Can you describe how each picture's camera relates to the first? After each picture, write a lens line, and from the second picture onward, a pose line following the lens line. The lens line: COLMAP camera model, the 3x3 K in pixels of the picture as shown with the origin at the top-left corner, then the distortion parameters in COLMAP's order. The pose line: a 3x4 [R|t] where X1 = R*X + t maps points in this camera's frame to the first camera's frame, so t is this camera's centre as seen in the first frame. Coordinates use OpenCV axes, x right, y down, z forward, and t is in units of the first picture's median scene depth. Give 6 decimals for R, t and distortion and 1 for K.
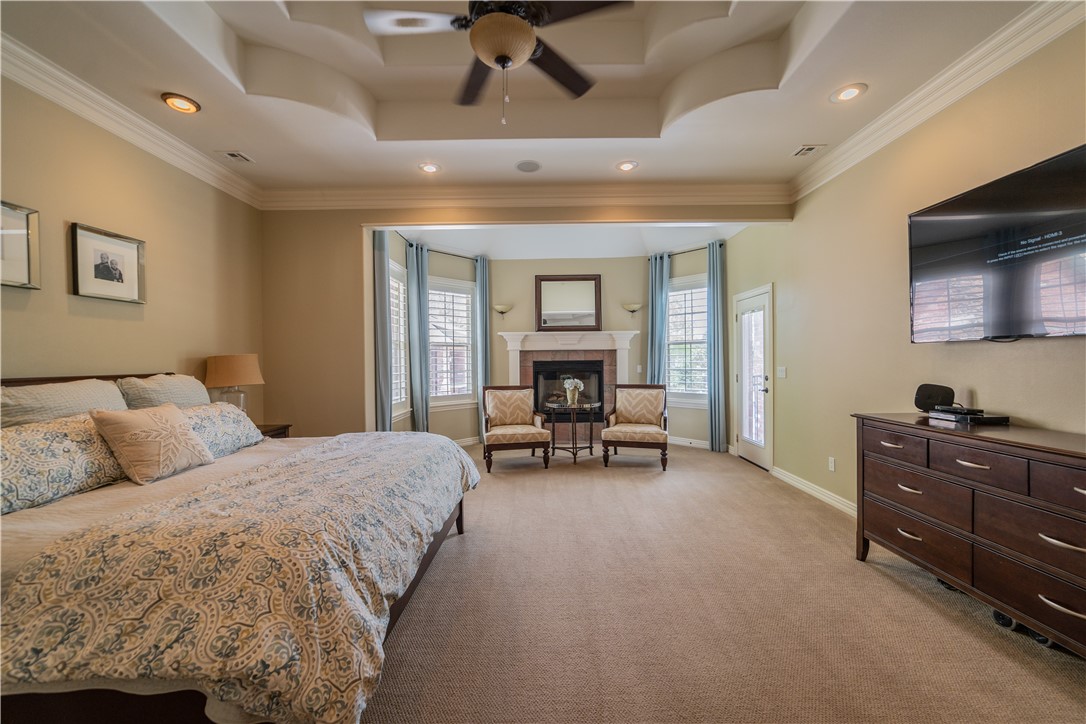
lens RADIAL K [[425.9, 0, 545.5], [0, 425.9, 362.4], [0, 0, 1]] dist [-0.019084, 0.007408]
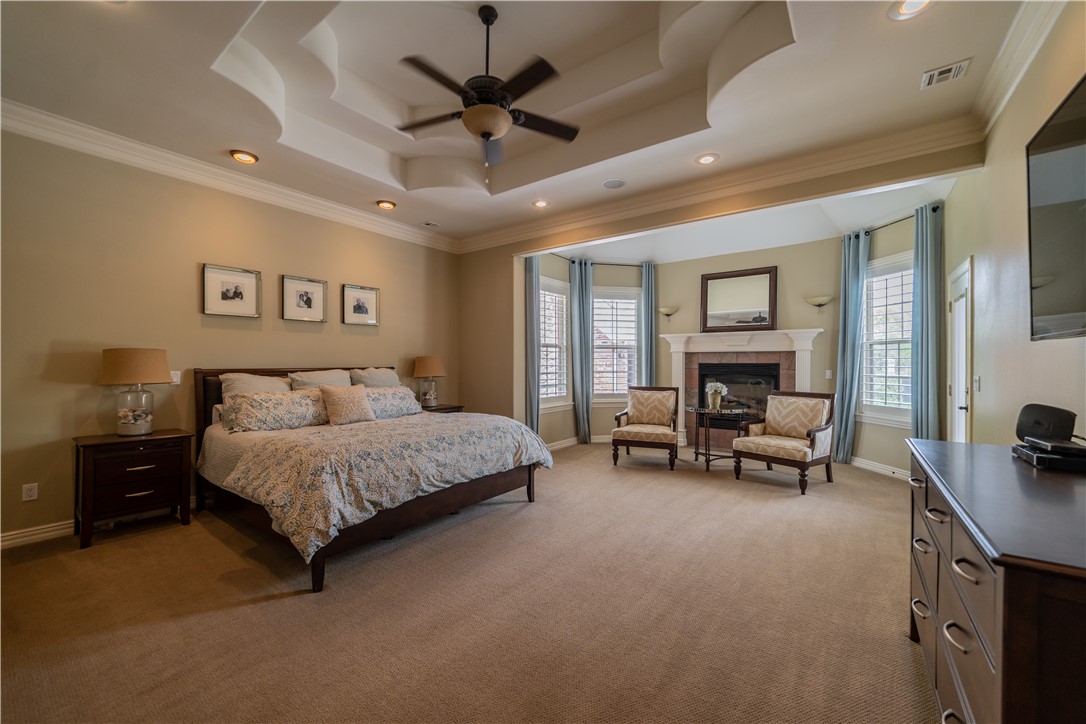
lens RADIAL K [[425.9, 0, 545.5], [0, 425.9, 362.4], [0, 0, 1]] dist [-0.019084, 0.007408]
pose [[0.807426, 0.011896, -0.589849, 0.324485], [-0.013289, 0.999910, 0.001975, -0.002752], [0.589819, 0.006243, 0.807511, 0.014390]]
